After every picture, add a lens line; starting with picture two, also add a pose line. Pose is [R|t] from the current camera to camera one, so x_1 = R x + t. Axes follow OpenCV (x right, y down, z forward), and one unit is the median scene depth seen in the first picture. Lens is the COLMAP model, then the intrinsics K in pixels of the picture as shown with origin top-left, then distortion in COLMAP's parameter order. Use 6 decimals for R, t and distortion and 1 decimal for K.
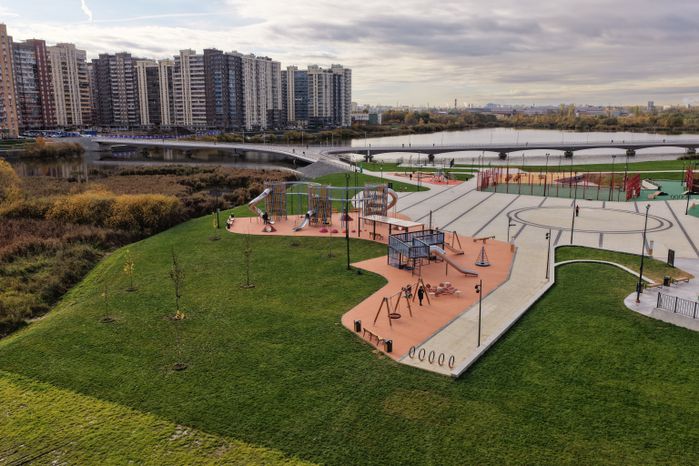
lens RADIAL K [[577.2, 0, 350.8], [0, 577.2, 232.9], [0, 0, 1]] dist [-0.016413, 0.032665]
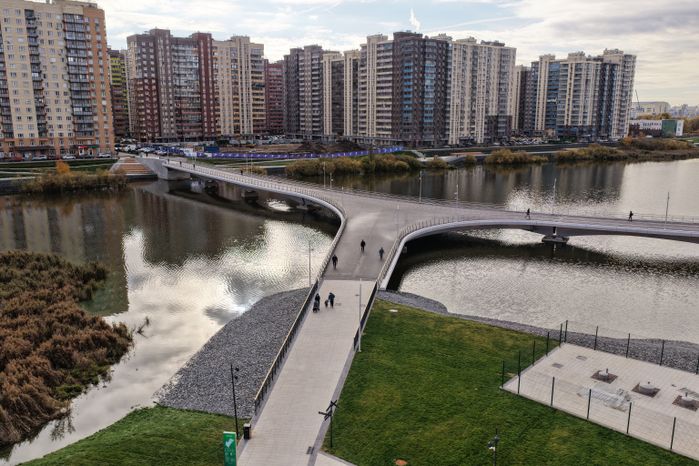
lens RADIAL K [[577.2, 0, 349.9], [0, 577.2, 233.3], [0, 0, 1]] dist [-0.016413, 0.032665]
pose [[0.878922, 0.096885, -0.467022, 0.055840], [-0.097159, 0.994990, 0.023562, -0.078075], [0.466965, 0.024667, 0.883932, 0.331313]]
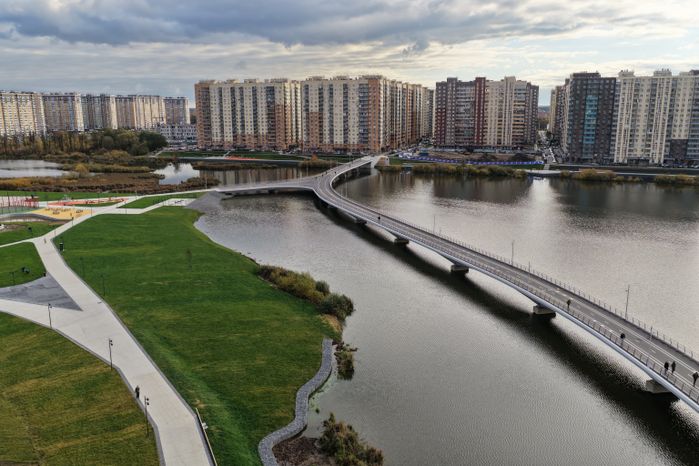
lens RADIAL K [[577.2, 0, 347.7], [0, 577.2, 232.2], [0, 0, 1]] dist [-0.016413, 0.032665]
pose [[0.110719, 0.207003, -0.972055, 0.647115], [-0.199811, 0.962734, 0.182259, -0.162708], [0.973559, 0.174048, 0.147955, 0.530563]]
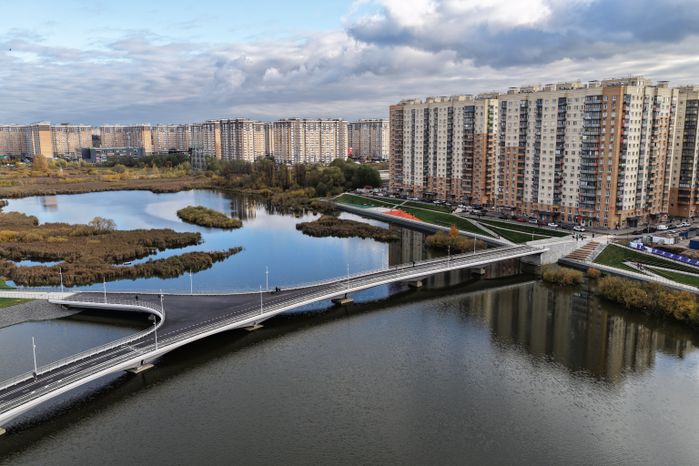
lens RADIAL K [[577.2, 0, 350.5], [0, 577.2, 234.3], [0, 0, 1]] dist [-0.016413, 0.032665]
pose [[-0.535145, 0.145037, -0.832216, 0.176035], [-0.170442, 0.946353, 0.274528, -0.223000], [0.827387, 0.288757, -0.481716, 0.776248]]
